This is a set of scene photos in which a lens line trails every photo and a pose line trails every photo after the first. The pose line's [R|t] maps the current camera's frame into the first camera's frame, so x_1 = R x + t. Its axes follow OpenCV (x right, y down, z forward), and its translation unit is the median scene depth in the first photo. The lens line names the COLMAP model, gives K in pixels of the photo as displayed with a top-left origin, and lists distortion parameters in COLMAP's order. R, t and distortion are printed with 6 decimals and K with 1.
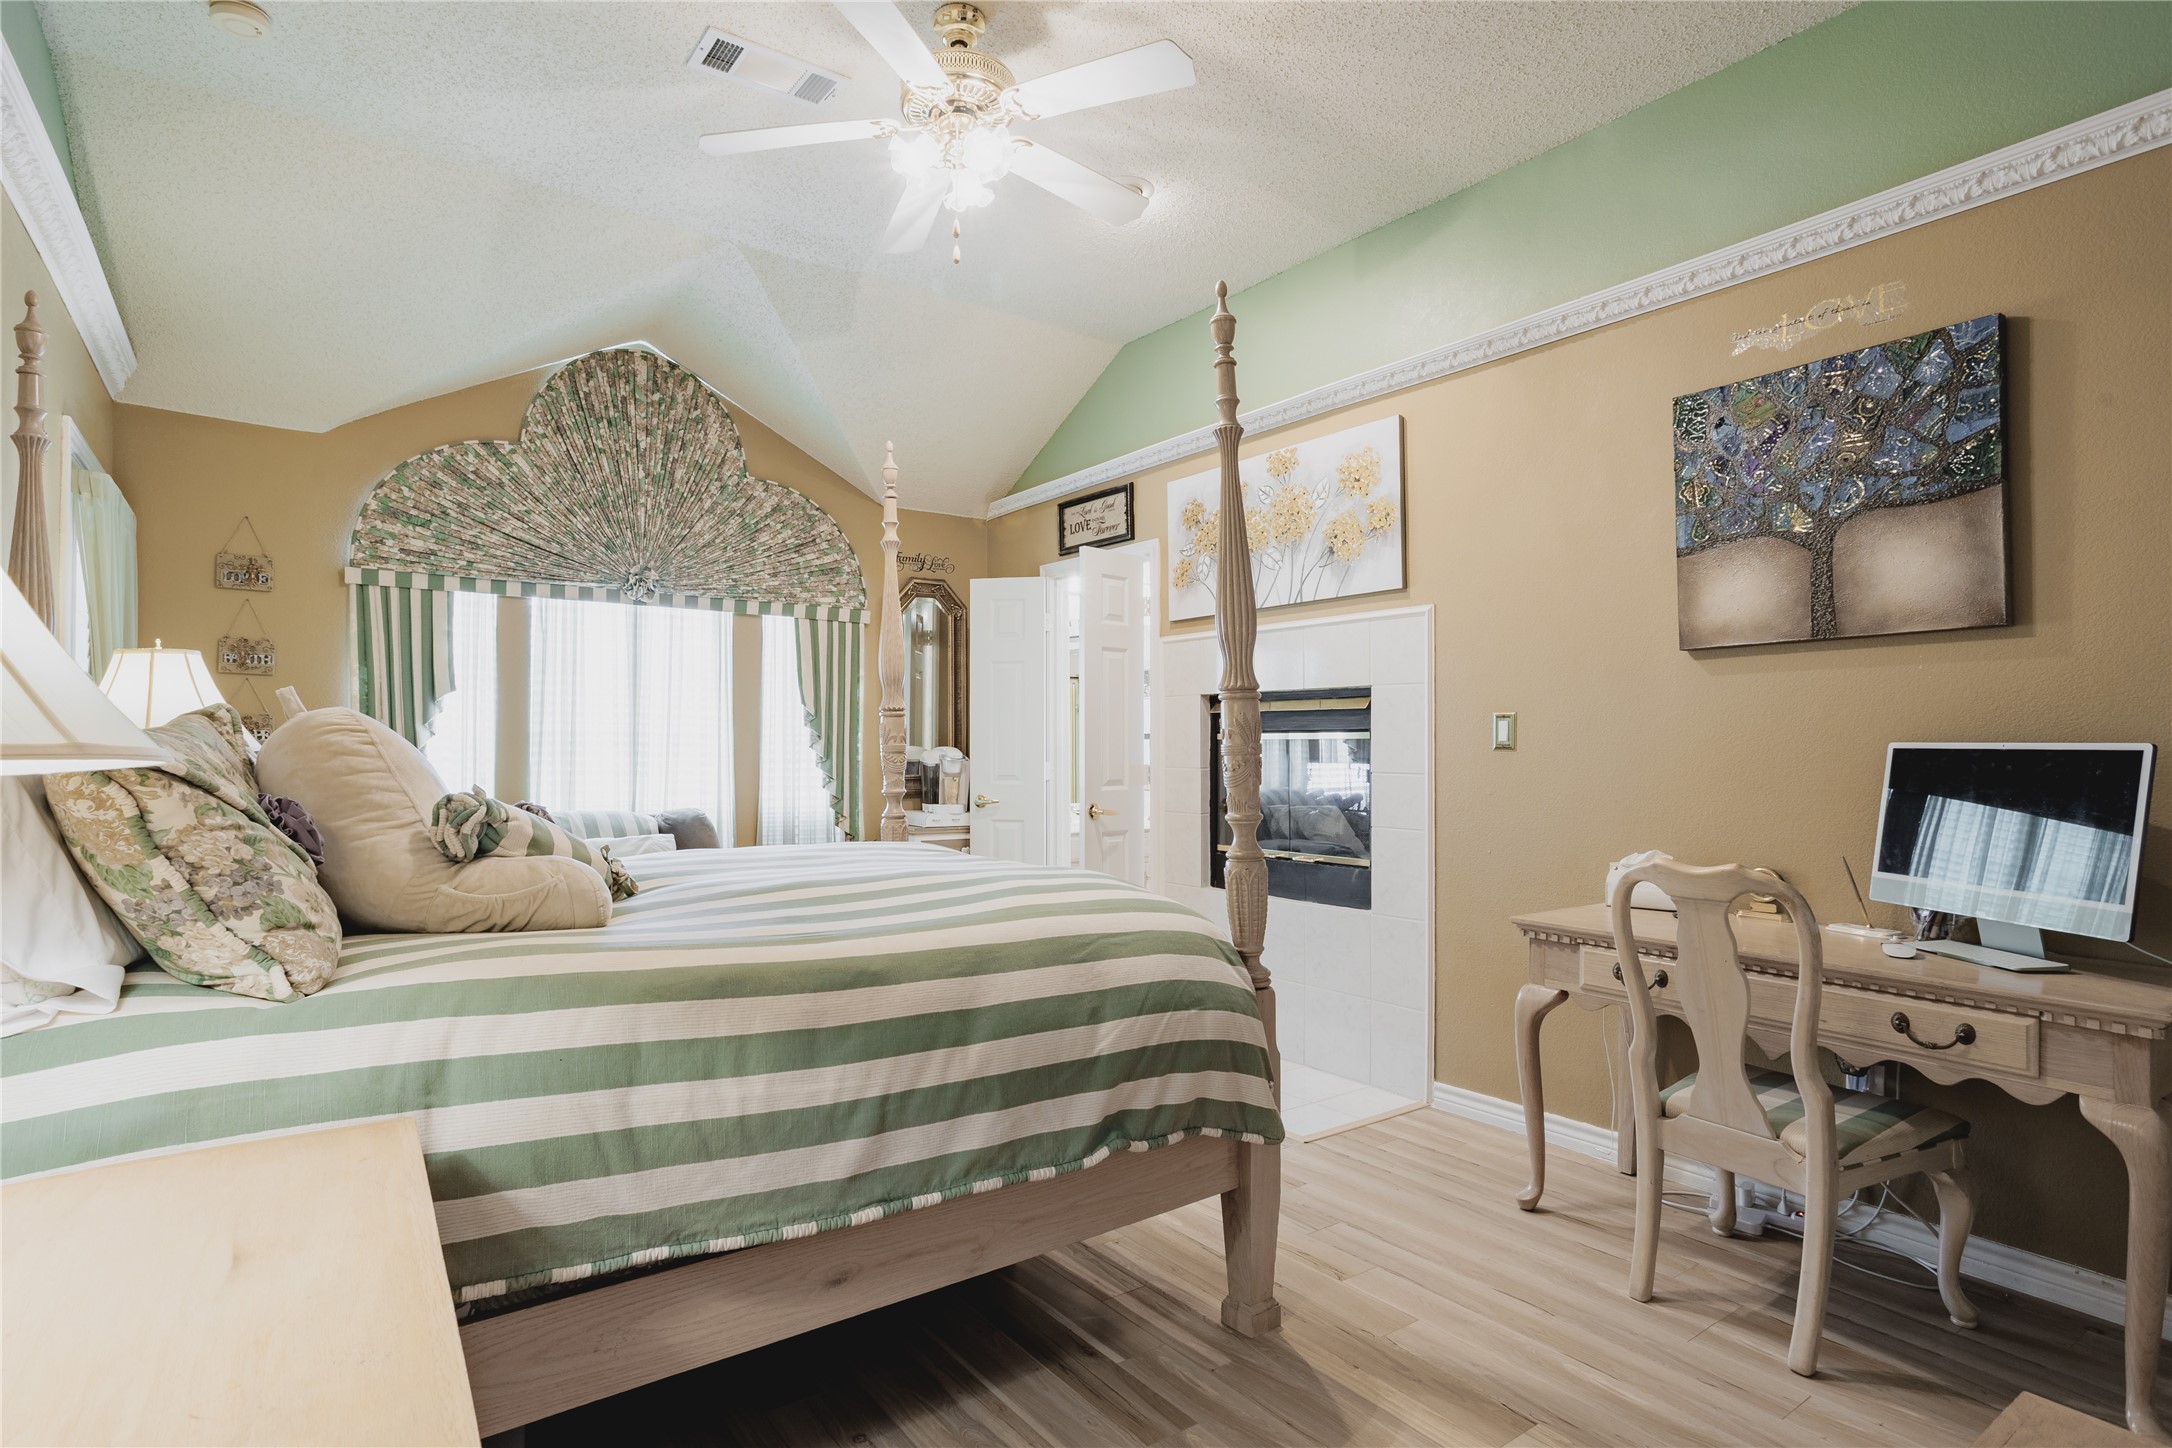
lens RADIAL K [[1043.5, 0, 1075.0], [0, 1043.5, 701.3], [0, 0, 1]] dist [-0.057262, 0.034291]
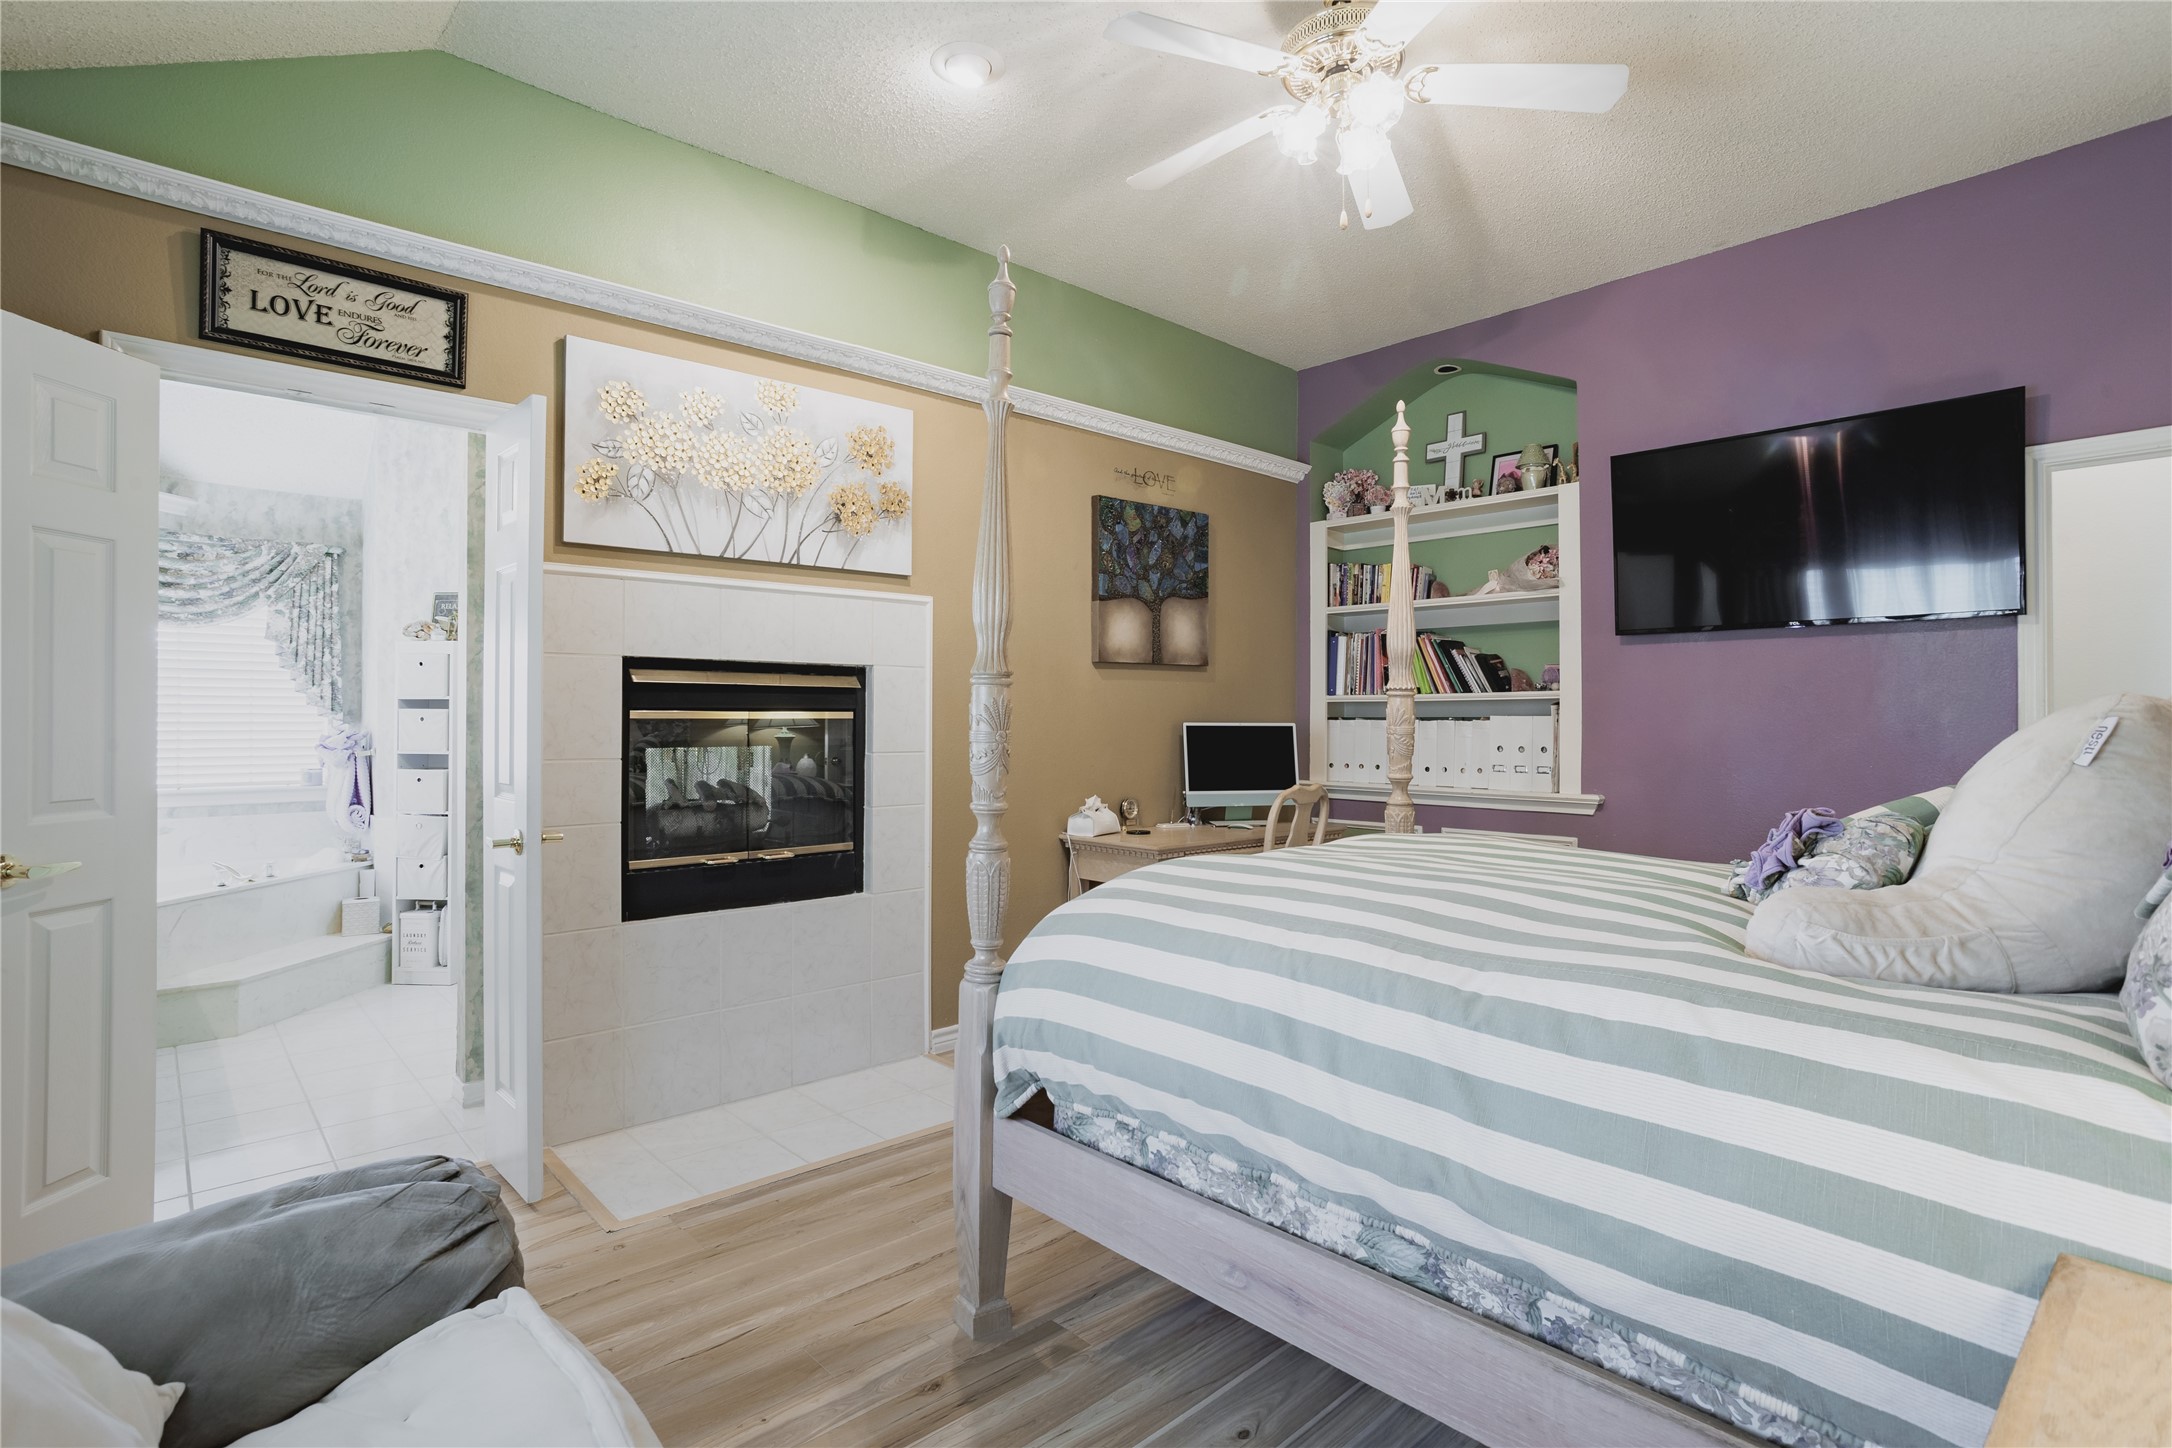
lens RADIAL K [[1043.5, 0, 1075.0], [0, 1043.5, 701.3], [0, 0, 1]] dist [-0.057262, 0.034291]
pose [[-0.074453, 0.020207, 0.997020, -0.724090], [-0.039399, 0.998954, -0.023189, 0.034559], [-0.996446, -0.041008, -0.073579, 0.879784]]
